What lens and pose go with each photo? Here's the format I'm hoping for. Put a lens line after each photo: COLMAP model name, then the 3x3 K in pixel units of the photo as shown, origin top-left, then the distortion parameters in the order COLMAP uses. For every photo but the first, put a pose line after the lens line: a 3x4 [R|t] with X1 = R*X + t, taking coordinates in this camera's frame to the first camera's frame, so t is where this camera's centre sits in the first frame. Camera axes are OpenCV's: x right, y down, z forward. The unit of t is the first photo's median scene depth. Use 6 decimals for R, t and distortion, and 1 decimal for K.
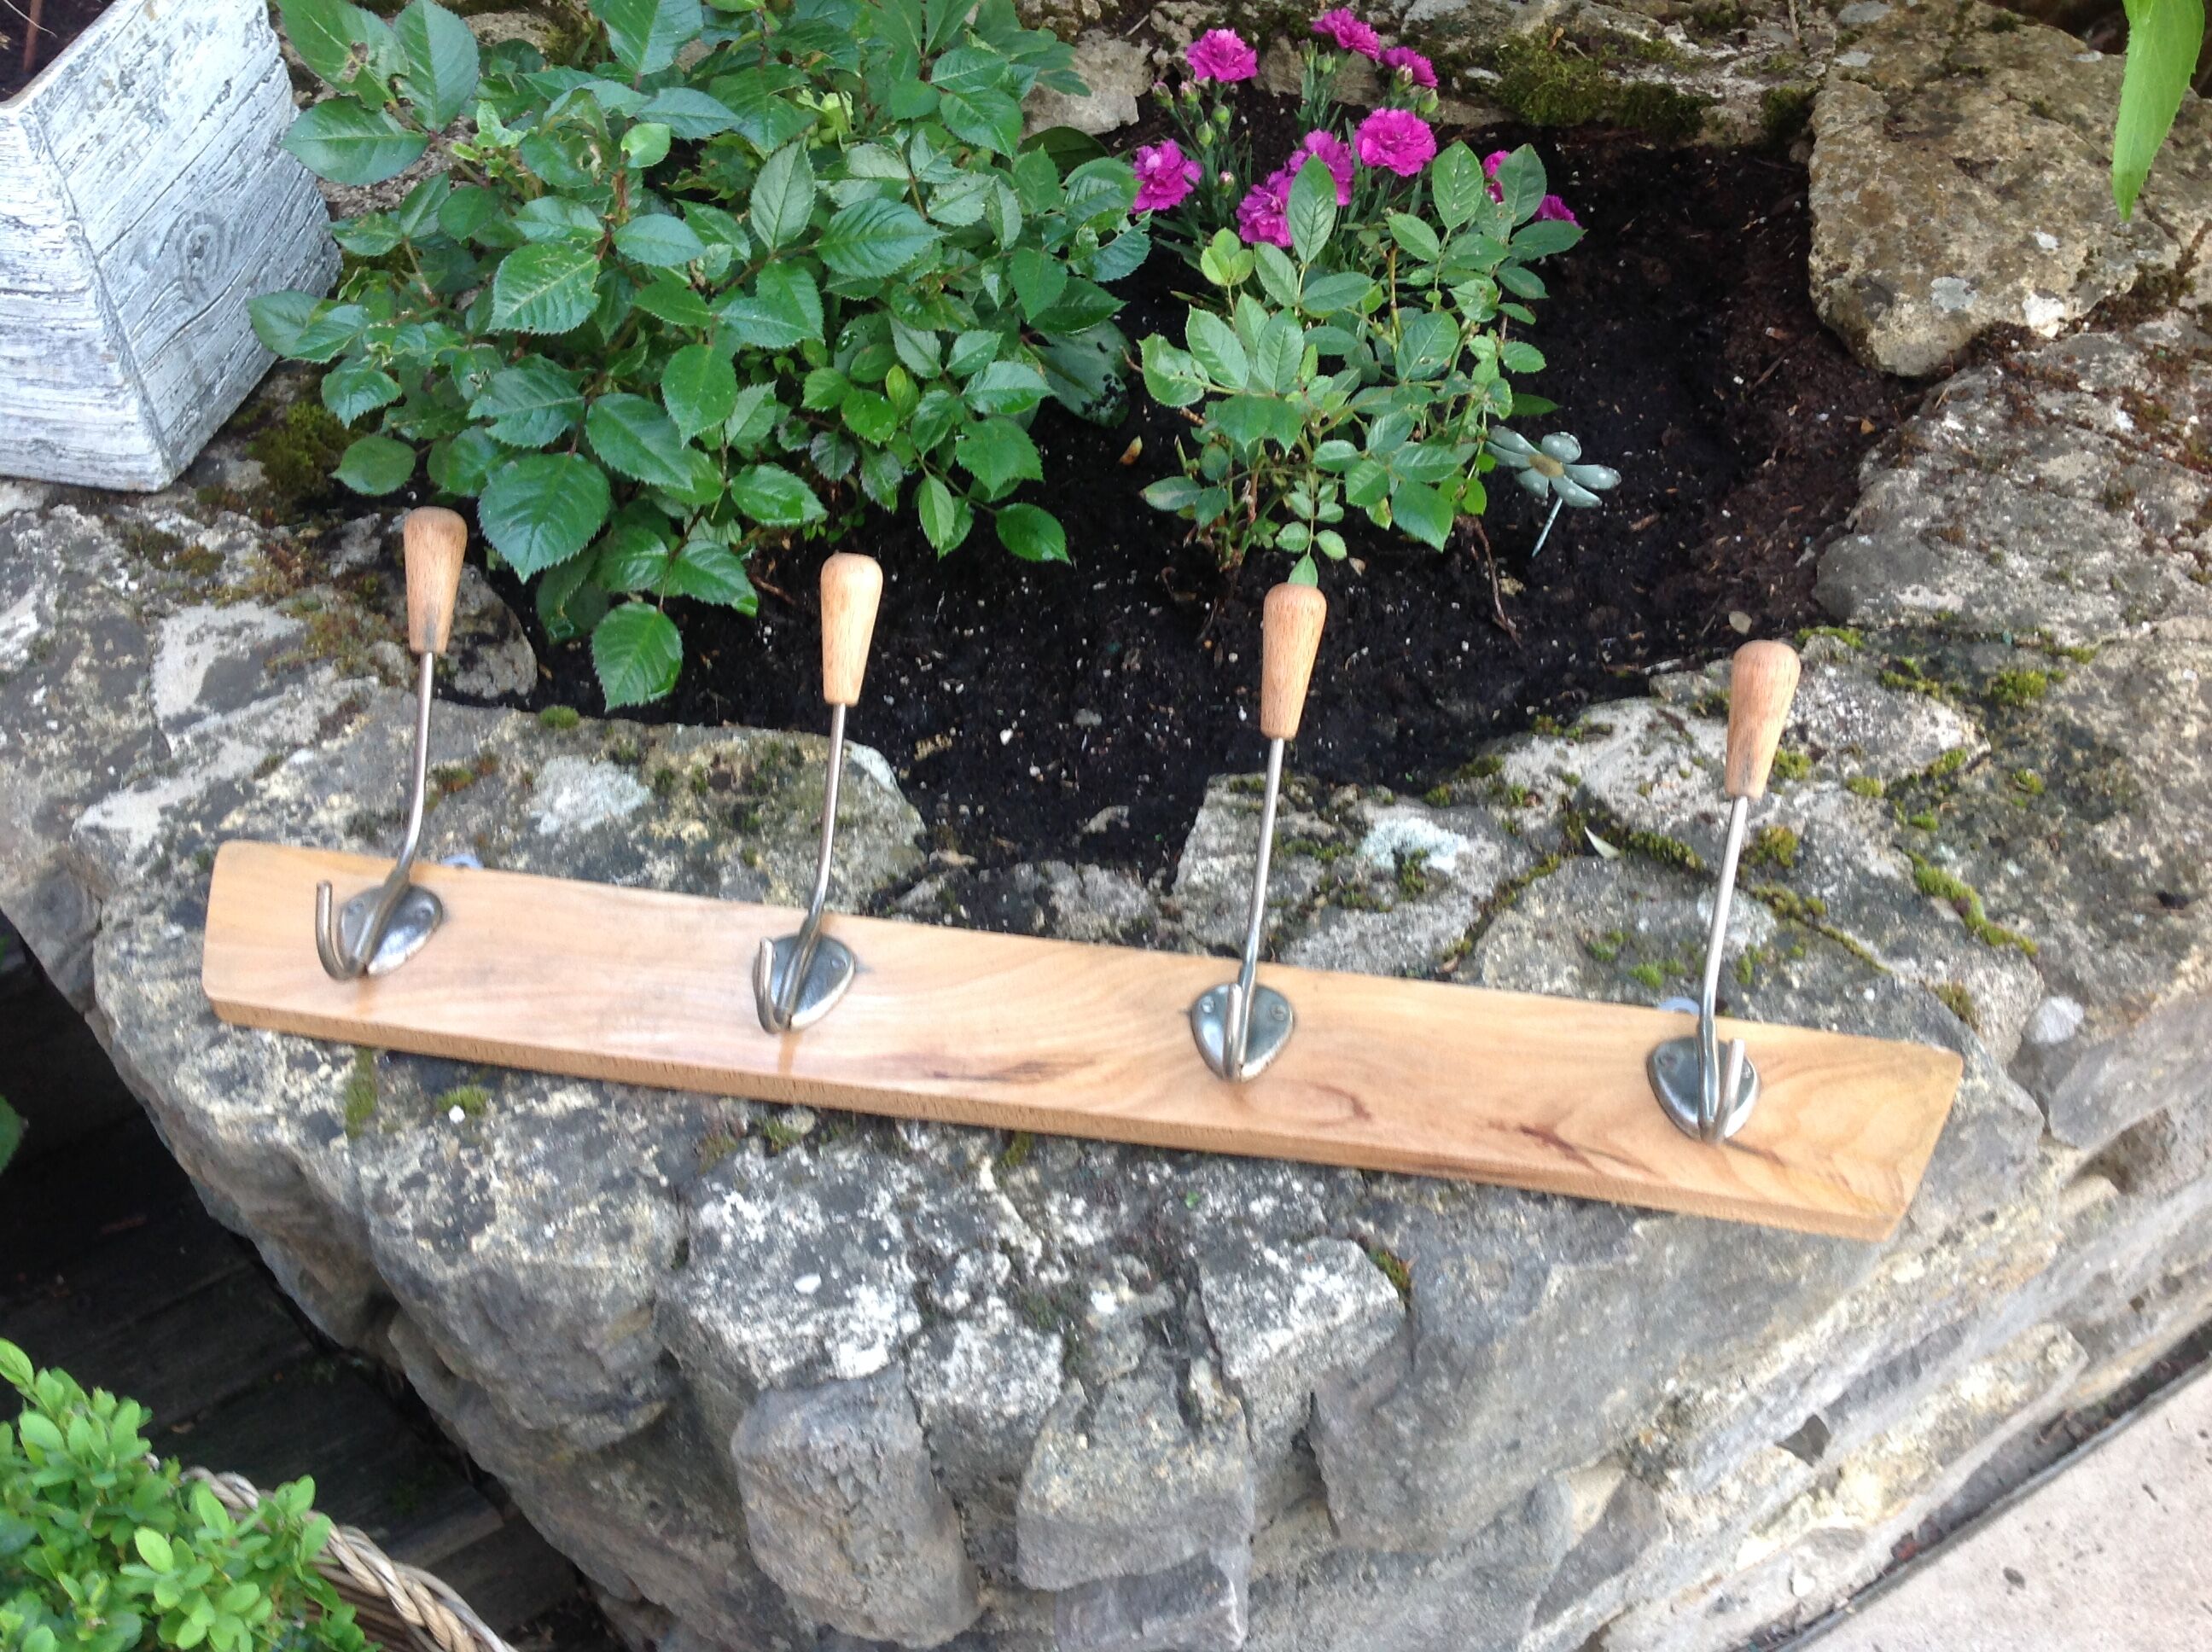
lens RADIAL K [[2133.4, 0, 1108.8], [0, 2133.4, 774.2], [0, 0, 1]] dist [0.041625, 0.000000]
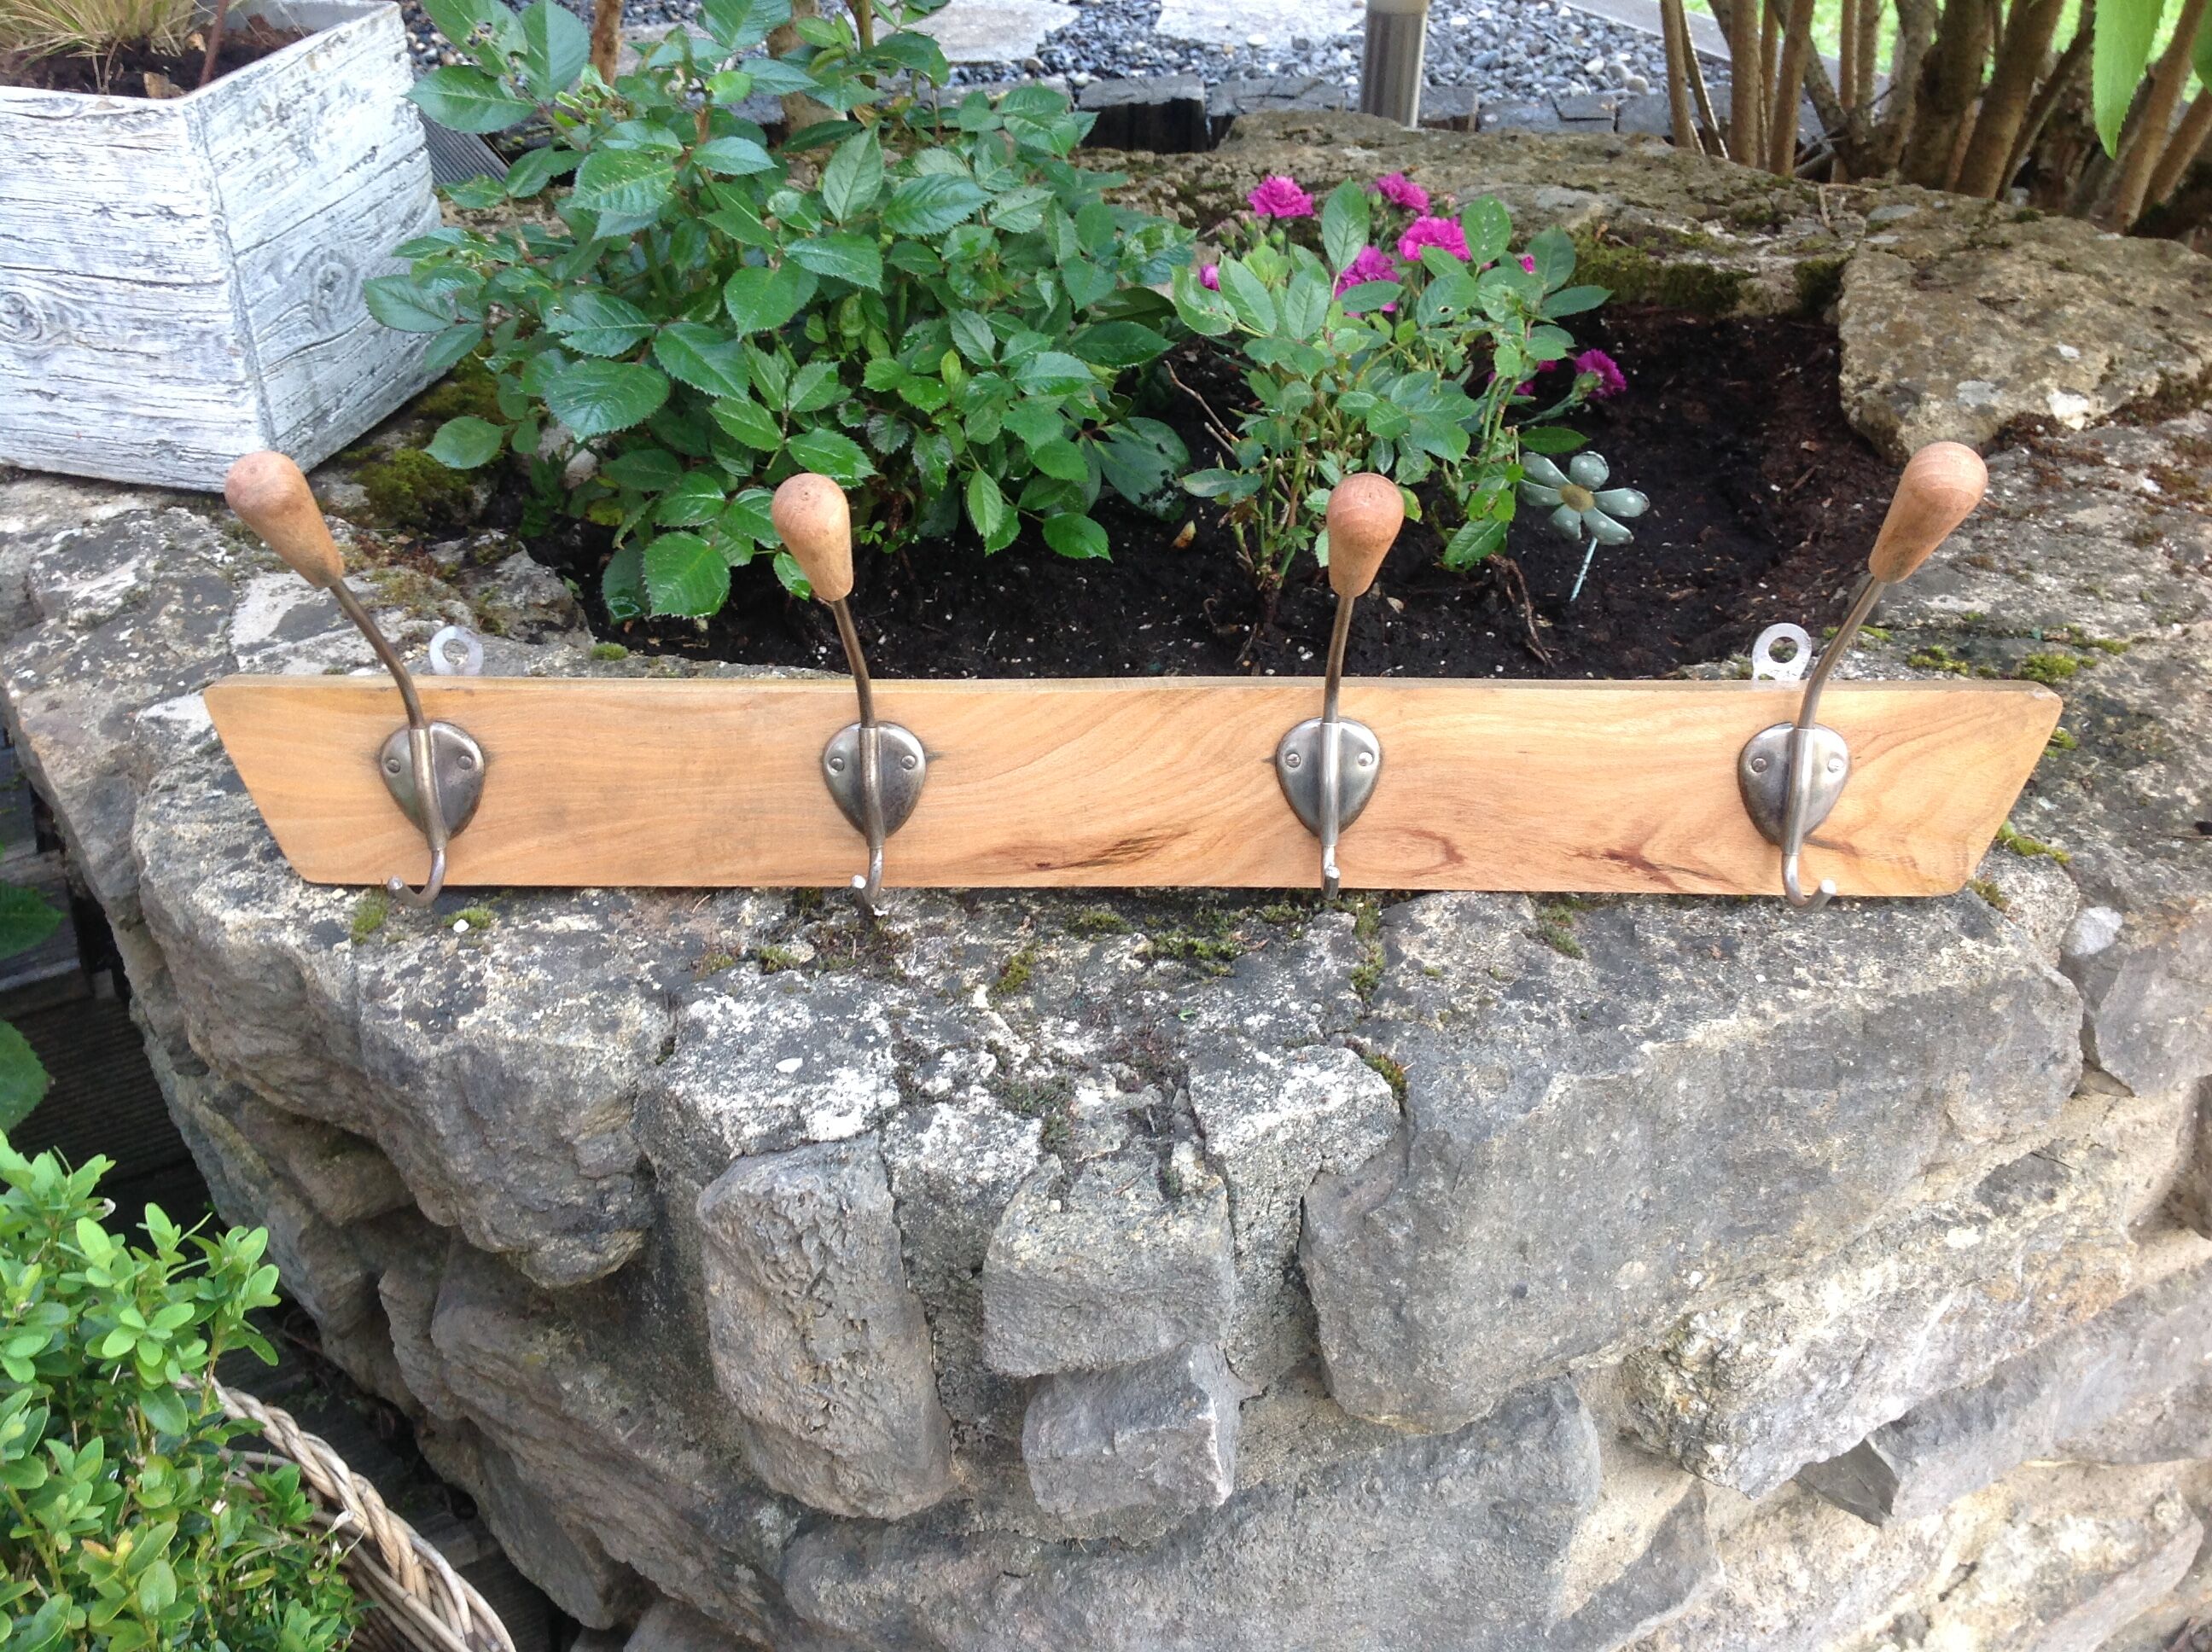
lens RADIAL K [[2133.4, 0, 1113.6], [0, 2133.4, 791.9], [0, 0, 1]] dist [0.041625, 0.000000]
pose [[0.998052, 0.027336, -0.056082, 0.051654], [-0.039700, 0.971694, -0.232885, 0.294183], [0.048129, 0.234658, 0.970886, 0.022642]]
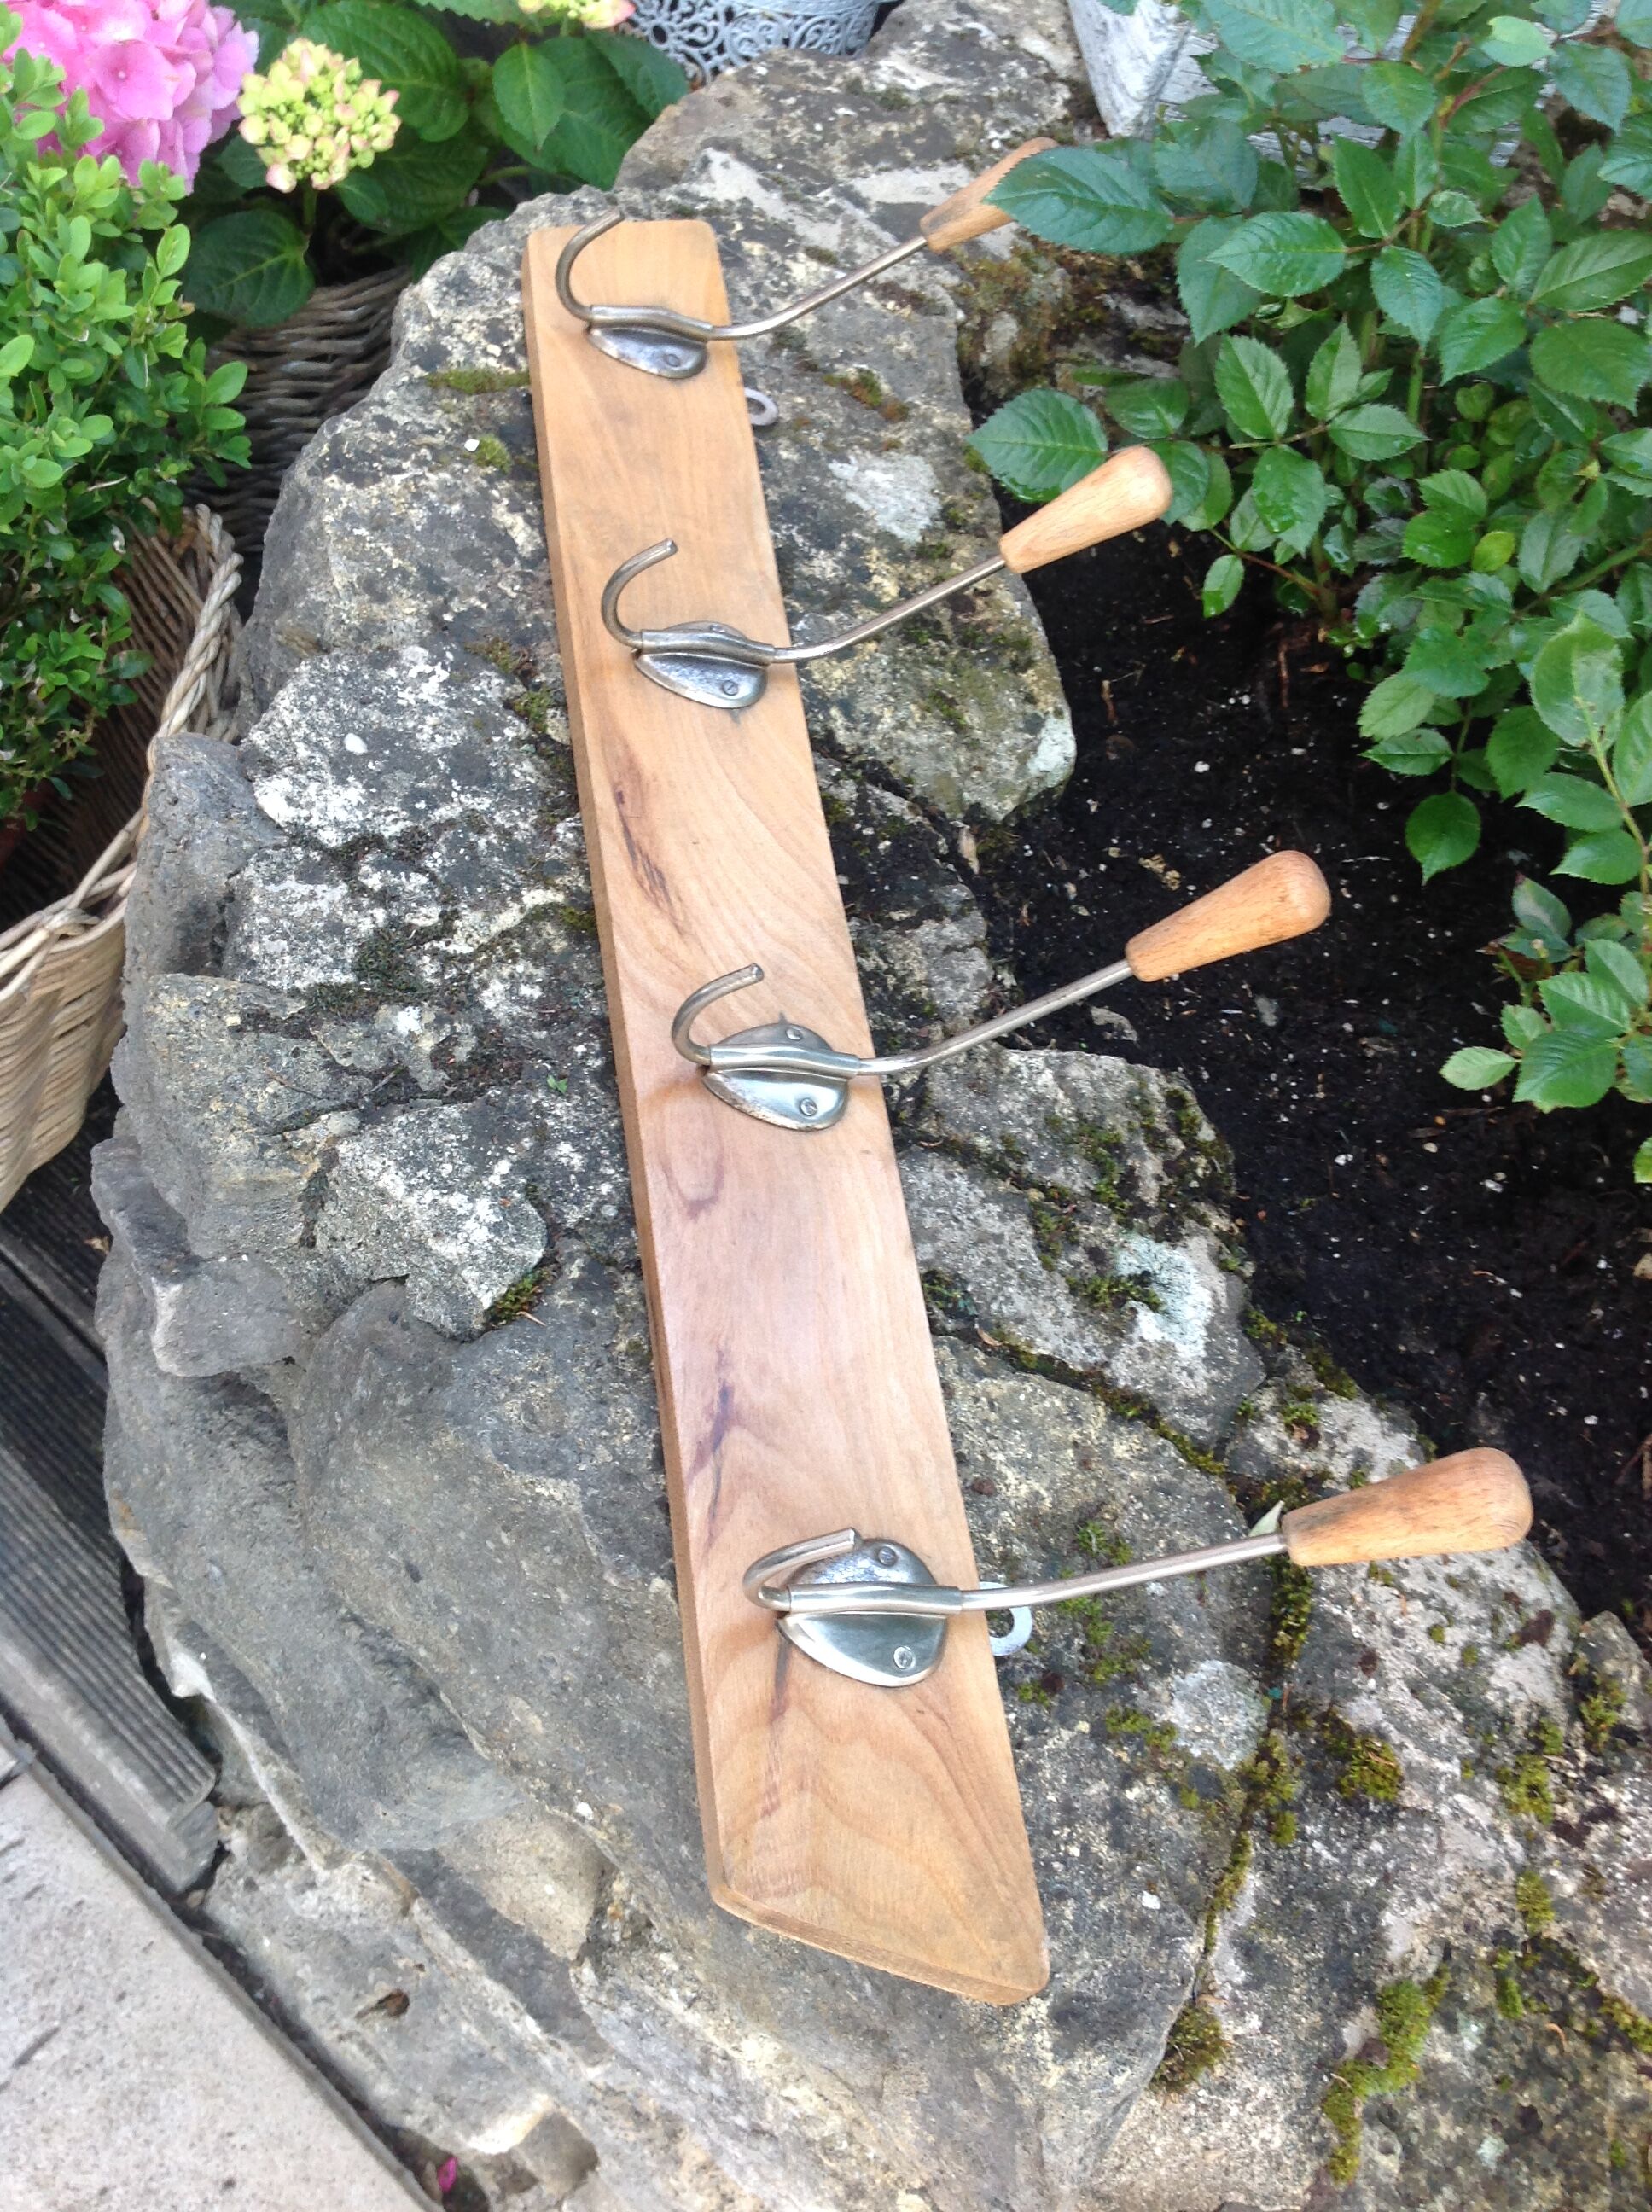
lens RADIAL K [[2133.4, 0, 832.7], [0, 2133.4, 1119.1], [0, 0, 1]] dist [0.041625, 0.000000]
pose [[0.300905, 0.839515, -0.452405, 0.408106], [-0.860493, 0.443516, 0.250688, -0.083684], [0.411106, 0.313858, 0.855853, 0.304344]]
